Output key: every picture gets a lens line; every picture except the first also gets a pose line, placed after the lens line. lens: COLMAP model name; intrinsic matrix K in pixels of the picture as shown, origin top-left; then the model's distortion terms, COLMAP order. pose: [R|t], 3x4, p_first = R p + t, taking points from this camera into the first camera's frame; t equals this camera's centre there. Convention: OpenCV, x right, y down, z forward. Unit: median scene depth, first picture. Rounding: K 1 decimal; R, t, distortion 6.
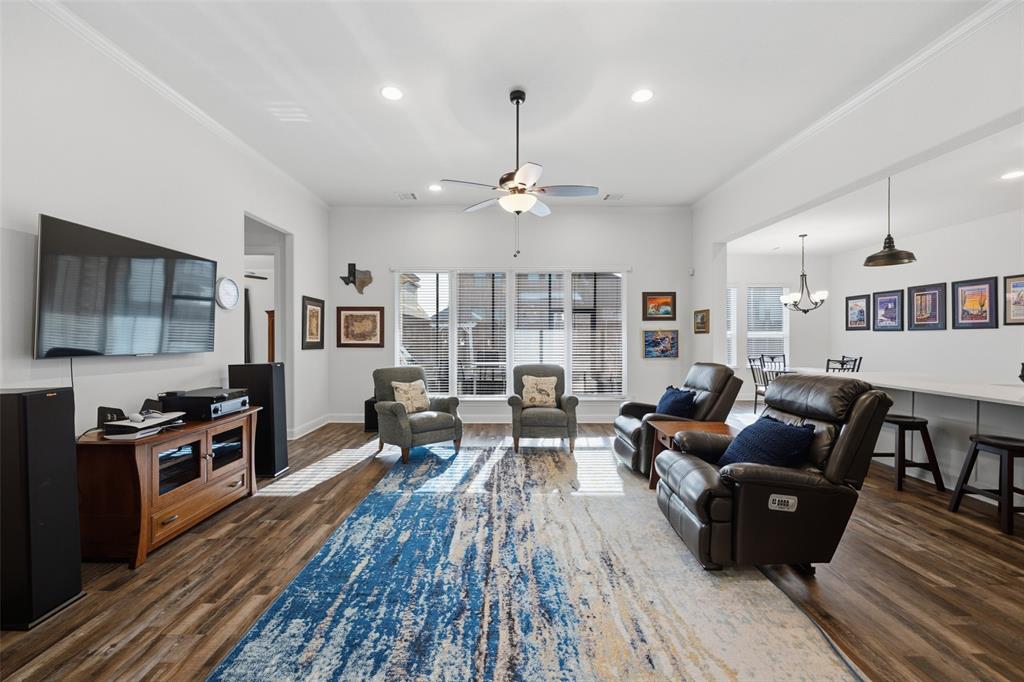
lens RADIAL K [[408.0, 0, 512.0], [0, 408.0, 341.0], [0, 0, 1]] dist [-0.003159, -0.000075]
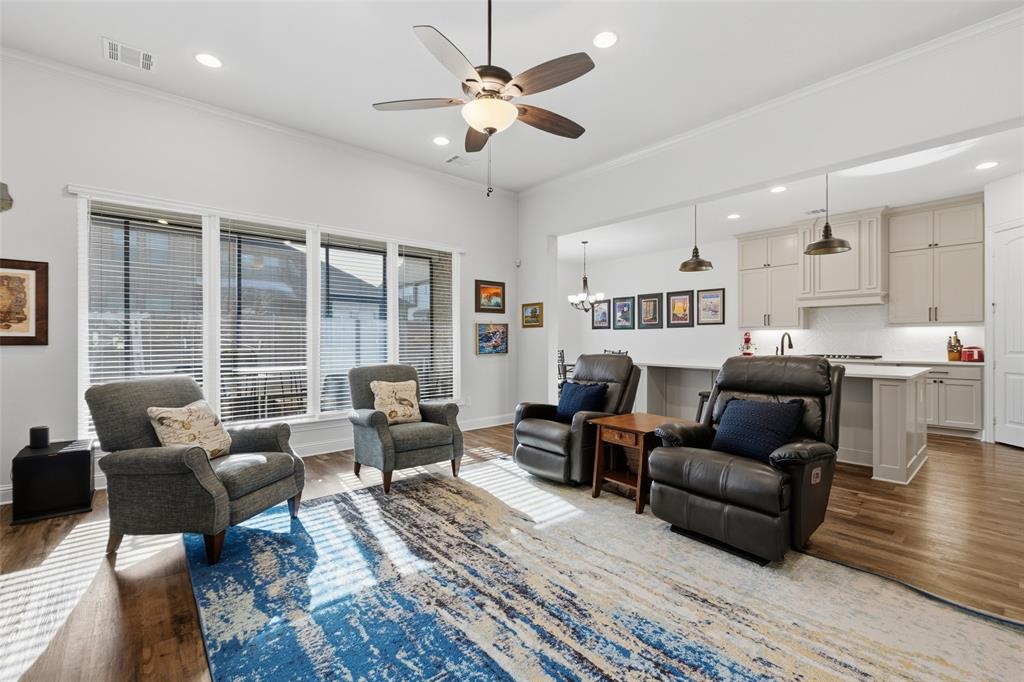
lens RADIAL K [[437.7, 0, 526.2], [0, 437.7, 342.4], [0, 0, 1]] dist [-0.003435, -0.000140]
pose [[0.758935, -0.005151, 0.651146, -0.299249], [0.007570, 0.999971, -0.000913, 0.024403], [-0.651122, 0.005622, 0.758952, 0.303073]]
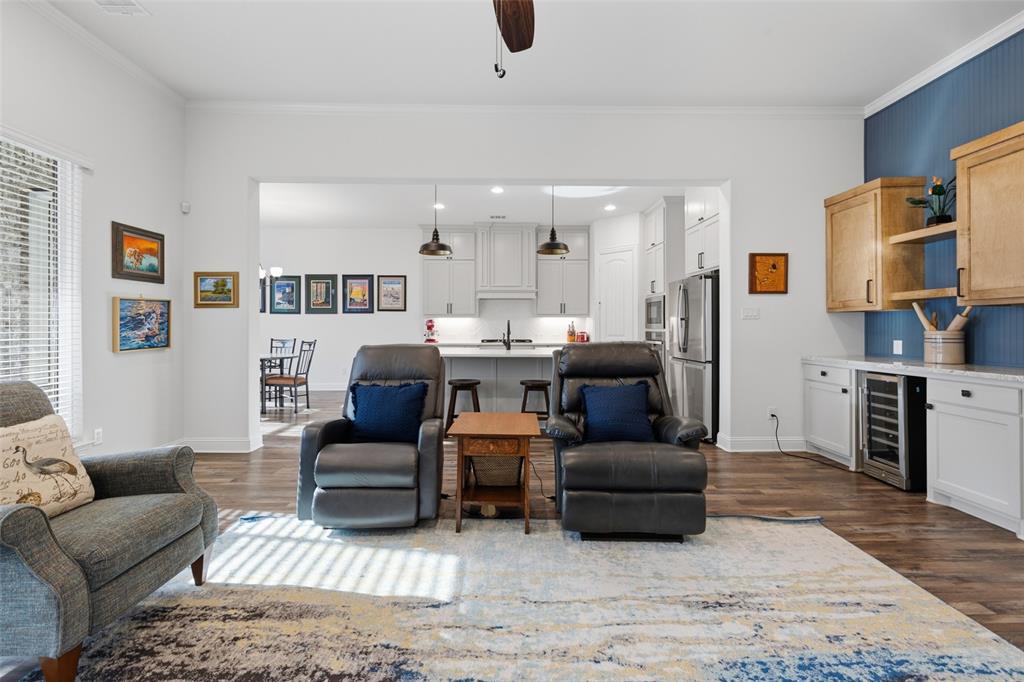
lens RADIAL K [[427.1, 0, 503.3], [0, 427.1, 330.3], [0, 0, 1]] dist [-0.005019, 0.000082]
pose [[0.014658, -0.009373, 0.999849, -0.282010], [0.007745, 0.999927, 0.009260, 0.020175], [-0.999863, 0.007608, 0.014730, 0.722611]]
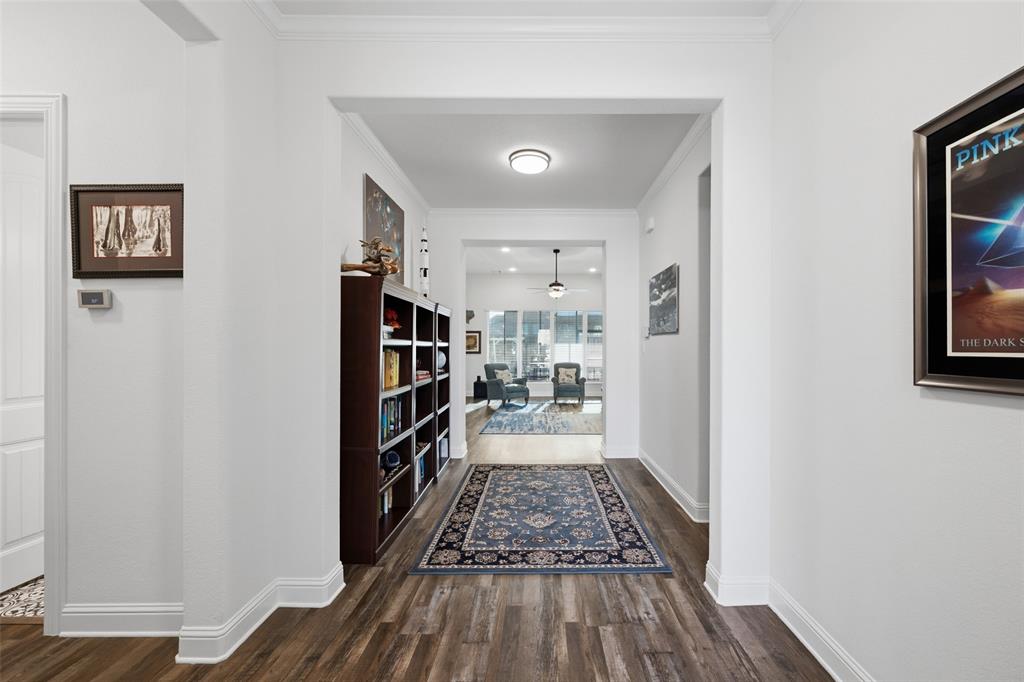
lens RADIAL K [[412.0, 0, 543.3], [0, 412.0, 346.4], [0, 0, 1]] dist [-0.000796, 0.000013]
pose [[0.999903, -0.000186, -0.013943, -0.022500], [0.000042, 0.999946, -0.010345, 0.003844], [0.013944, 0.010343, 0.999849, -1.094669]]
